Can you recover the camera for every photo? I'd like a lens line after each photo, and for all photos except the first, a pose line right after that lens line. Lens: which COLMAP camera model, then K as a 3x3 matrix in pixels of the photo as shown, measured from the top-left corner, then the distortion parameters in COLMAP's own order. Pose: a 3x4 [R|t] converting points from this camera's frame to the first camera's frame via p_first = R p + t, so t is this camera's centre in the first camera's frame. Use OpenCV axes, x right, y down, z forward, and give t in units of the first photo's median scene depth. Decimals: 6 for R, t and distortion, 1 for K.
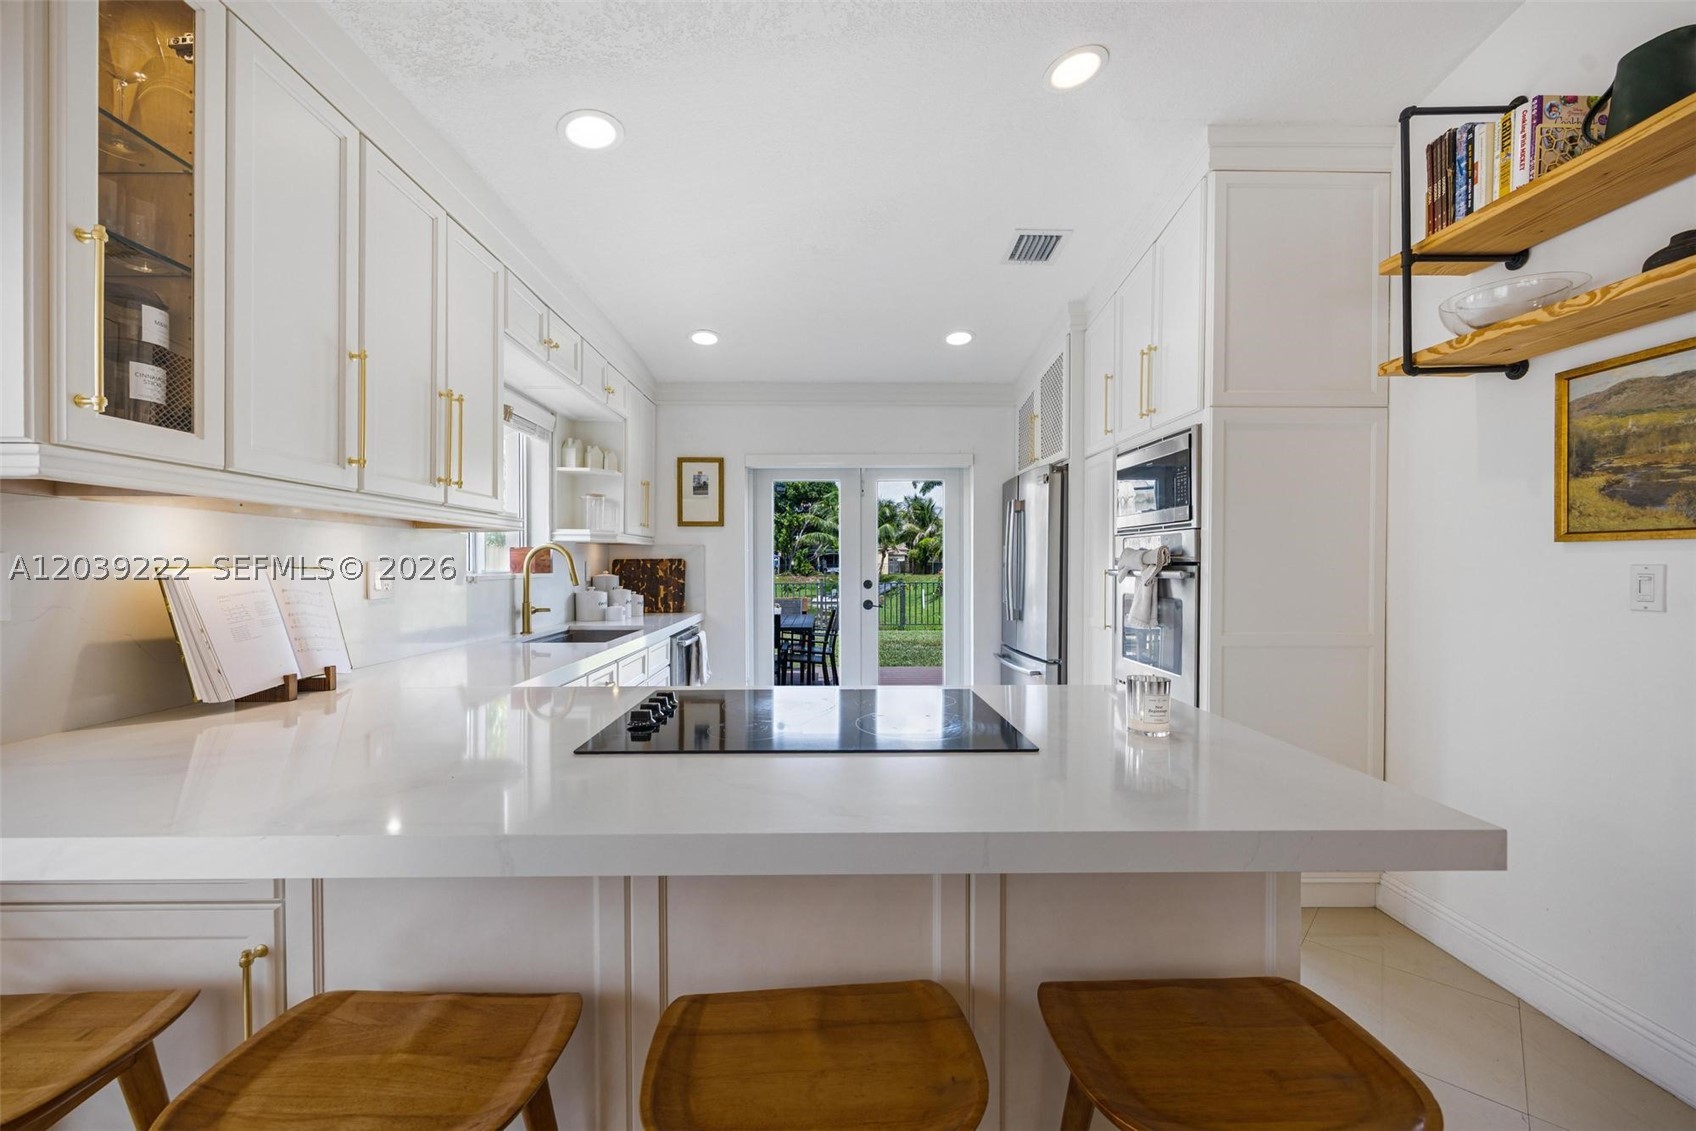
lens RADIAL K [[674.0, 0, 852.2], [0, 674.0, 568.8], [0, 0, 1]] dist [-0.001296, -0.000267]
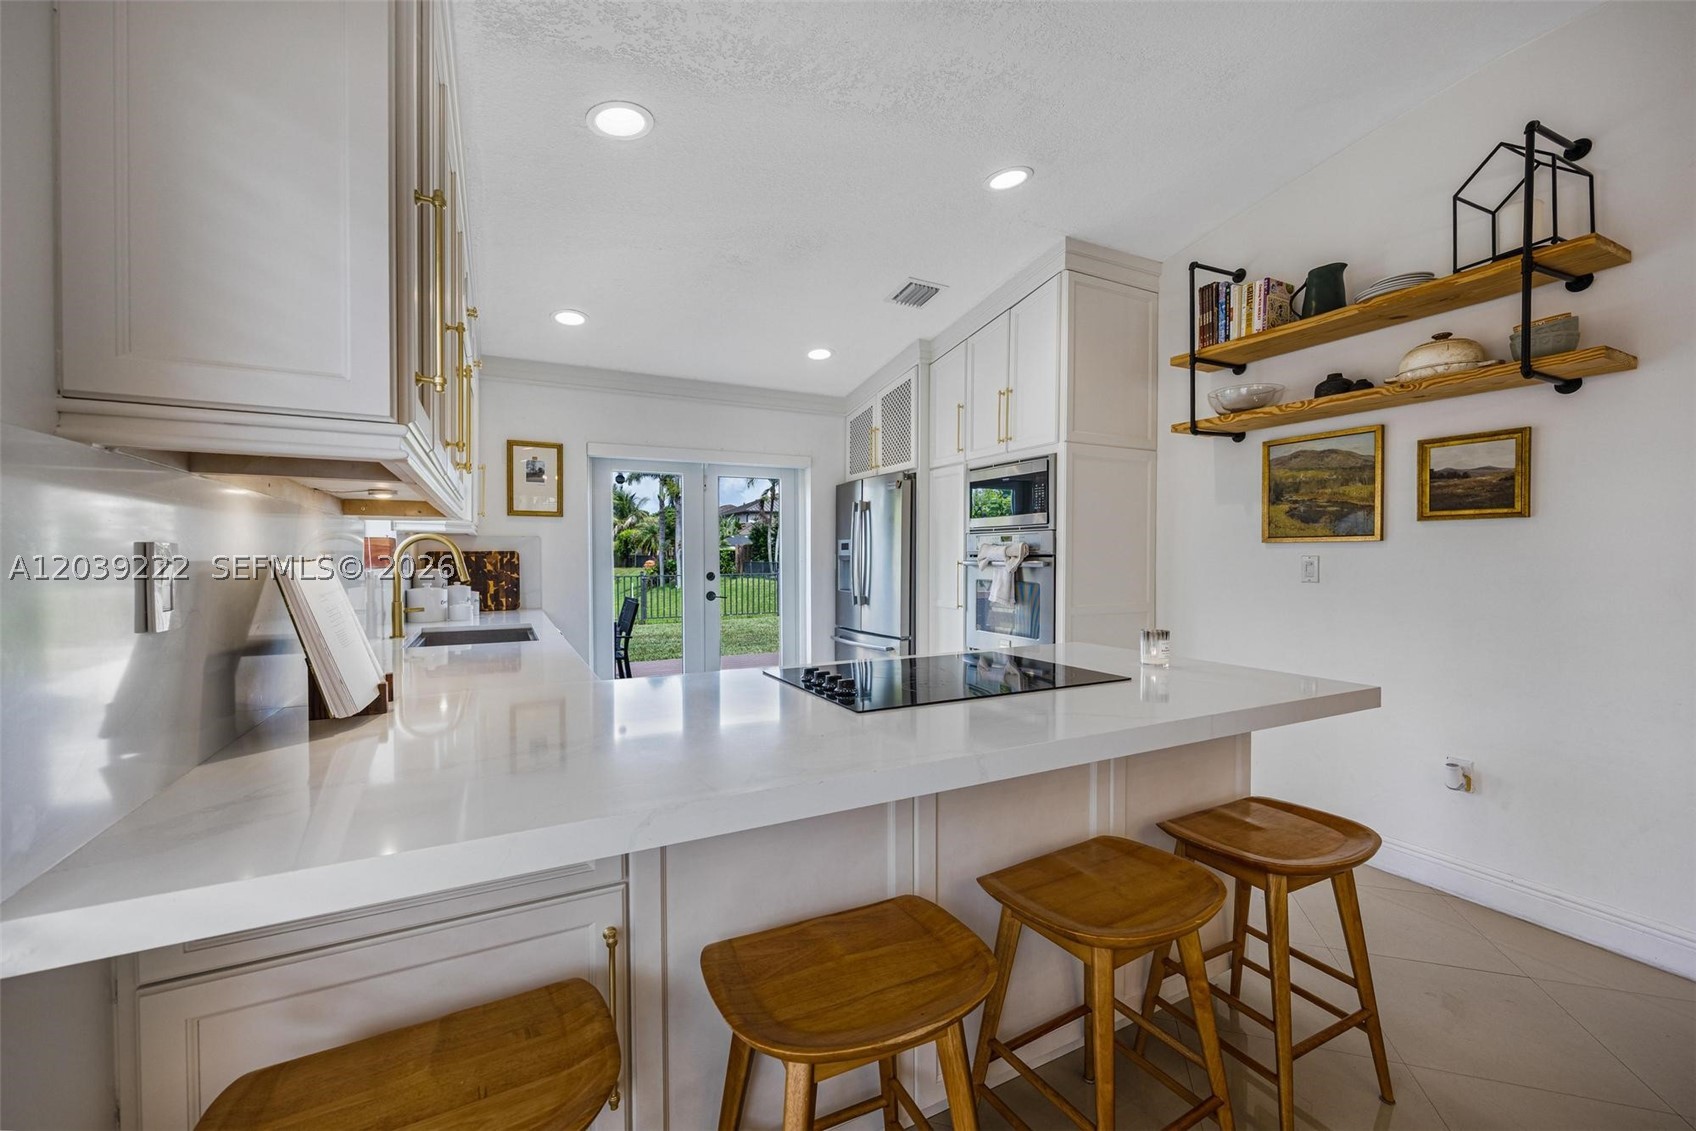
lens RADIAL K [[667.3, 0, 859.6], [0, 667.3, 564.7], [0, 0, 1]] dist [0.001132, 0.000064]
pose [[0.897250, -0.006656, 0.441474, -0.317297], [0.004523, 0.999972, 0.005883, 0.000310], [-0.441501, -0.003282, 0.897255, -0.025822]]
